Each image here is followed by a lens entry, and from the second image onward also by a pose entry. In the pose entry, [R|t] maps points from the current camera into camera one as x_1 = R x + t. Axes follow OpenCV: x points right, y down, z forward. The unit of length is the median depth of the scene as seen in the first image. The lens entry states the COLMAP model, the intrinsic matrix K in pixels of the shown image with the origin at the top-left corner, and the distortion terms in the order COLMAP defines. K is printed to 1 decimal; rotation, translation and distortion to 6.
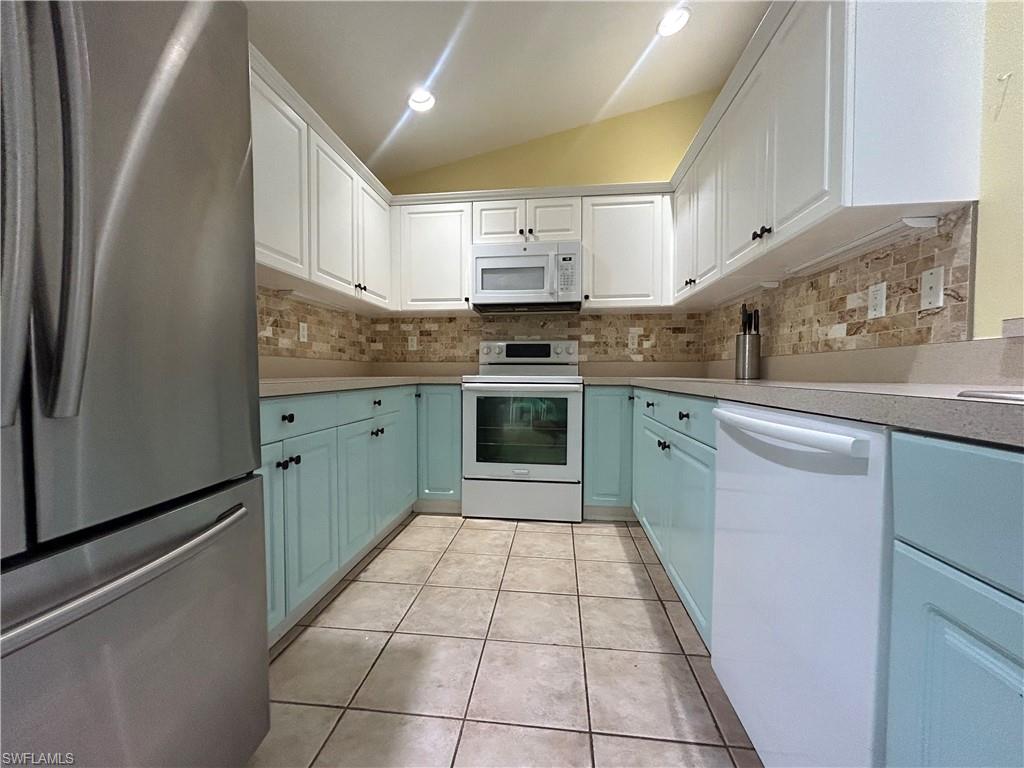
lens RADIAL K [[415.2, 0, 508.0], [0, 415.2, 381.9], [0, 0, 1]] dist [0.005940, -0.001064]
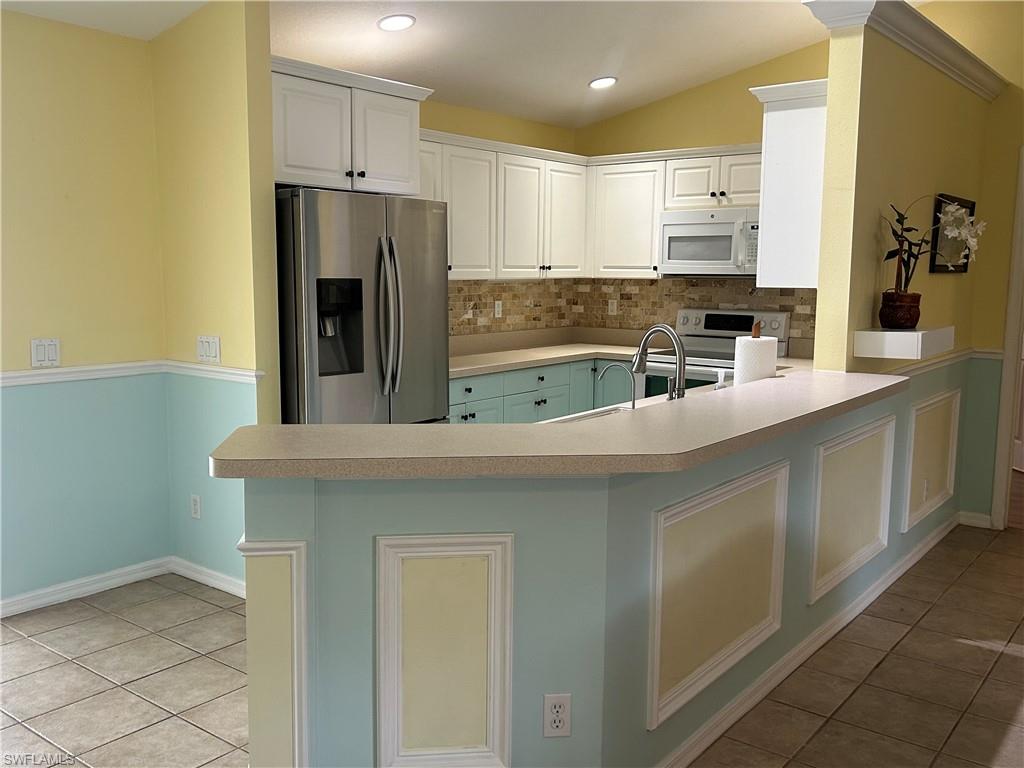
lens RADIAL K [[906.8, 0, 489.5], [0, 906.8, 402.4], [0, 0, 1]] dist [0.052578, -0.045322]
pose [[0.846585, 0.083555, -0.525654, 0.696405], [-0.017530, 0.991443, 0.129361, -0.160562], [0.531964, -0.100300, 0.840806, -0.962730]]
